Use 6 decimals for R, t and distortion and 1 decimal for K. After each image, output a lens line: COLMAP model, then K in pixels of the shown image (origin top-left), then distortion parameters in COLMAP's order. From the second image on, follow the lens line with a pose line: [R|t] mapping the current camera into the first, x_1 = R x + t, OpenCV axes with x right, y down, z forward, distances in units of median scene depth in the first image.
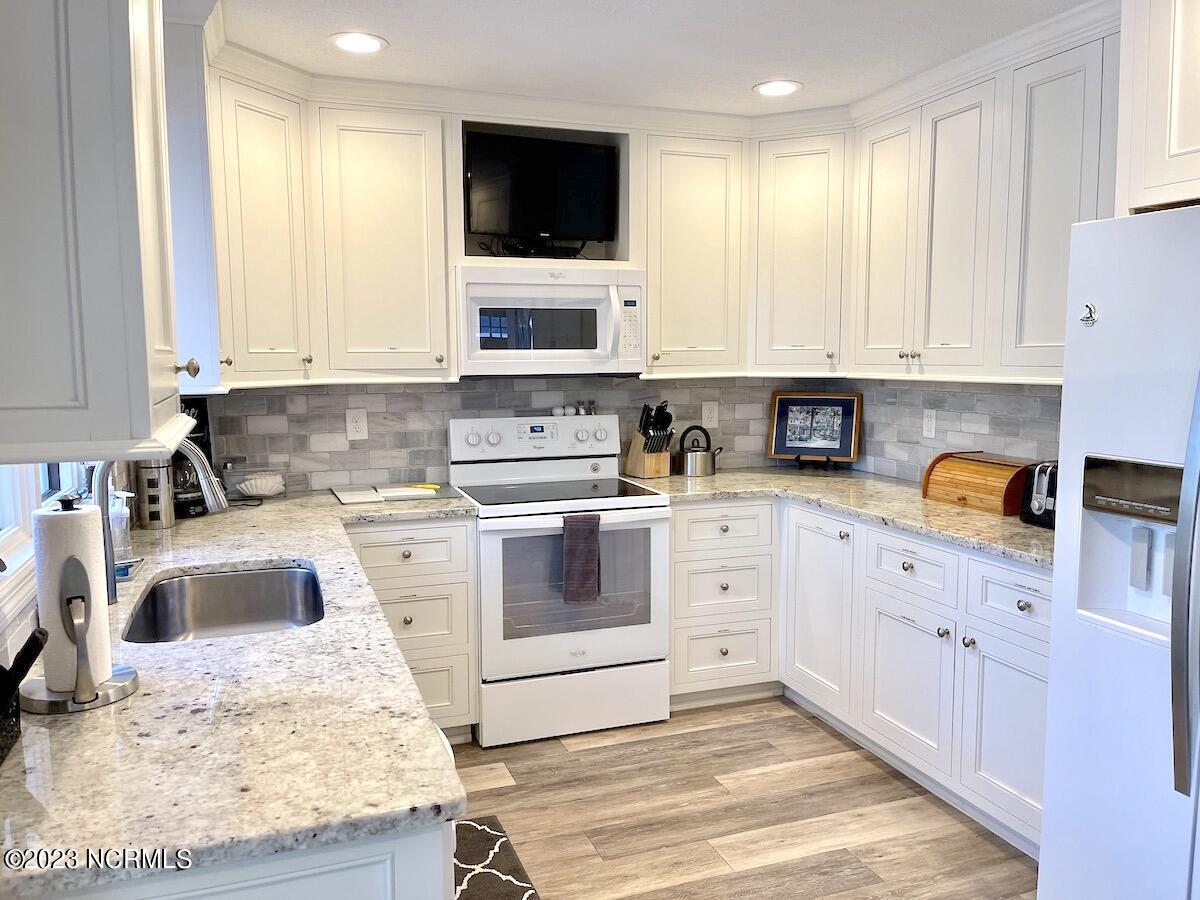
lens RADIAL K [[924.7, 0, 603.2], [0, 924.7, 448.1], [0, 0, 1]] dist [0.037639, -0.044483]
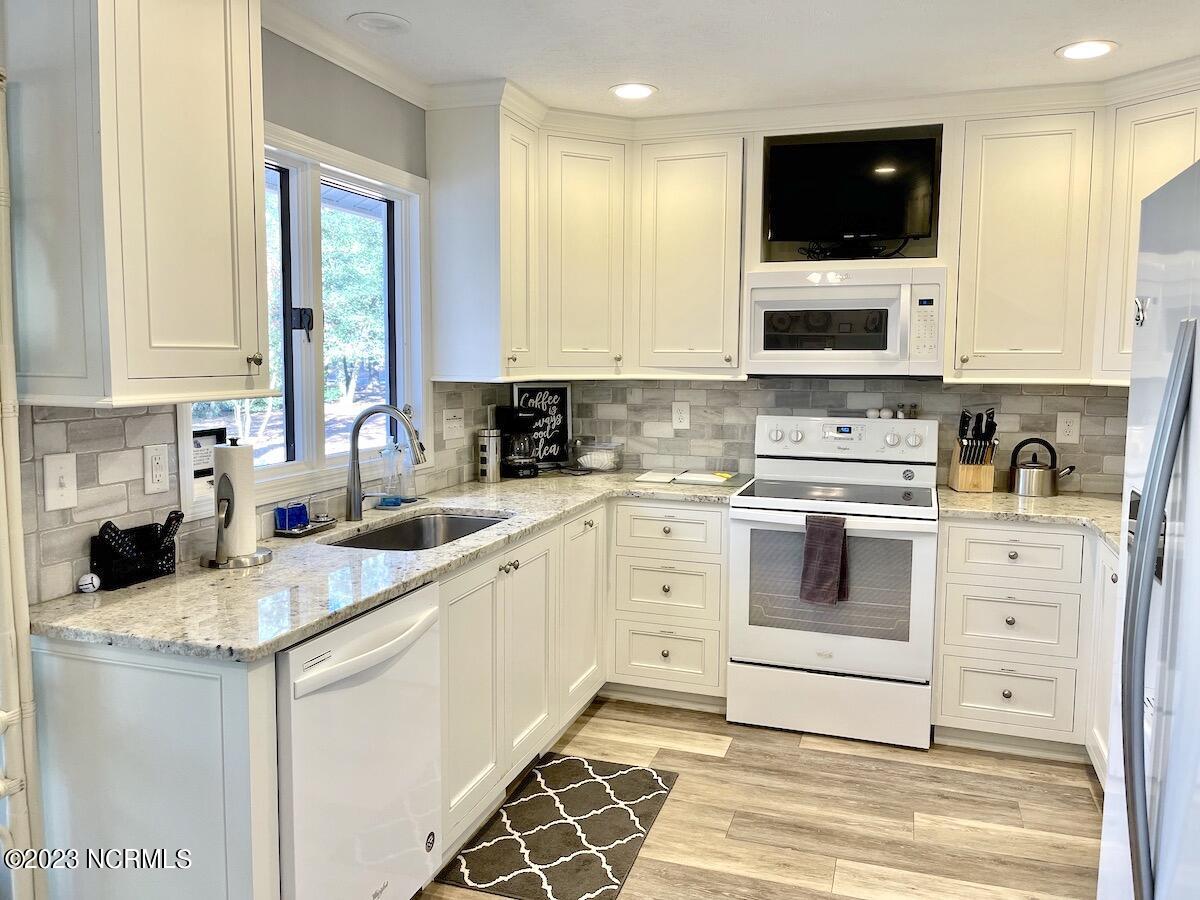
lens RADIAL K [[924.7, 0, 603.1], [0, 924.7, 441.0], [0, 0, 1]] dist [0.037639, -0.044483]
pose [[0.775196, 0.070702, -0.627752, 0.393856], [-0.075871, 0.996944, 0.018591, -0.008477], [0.627148, 0.033216, 0.778191, 0.062574]]
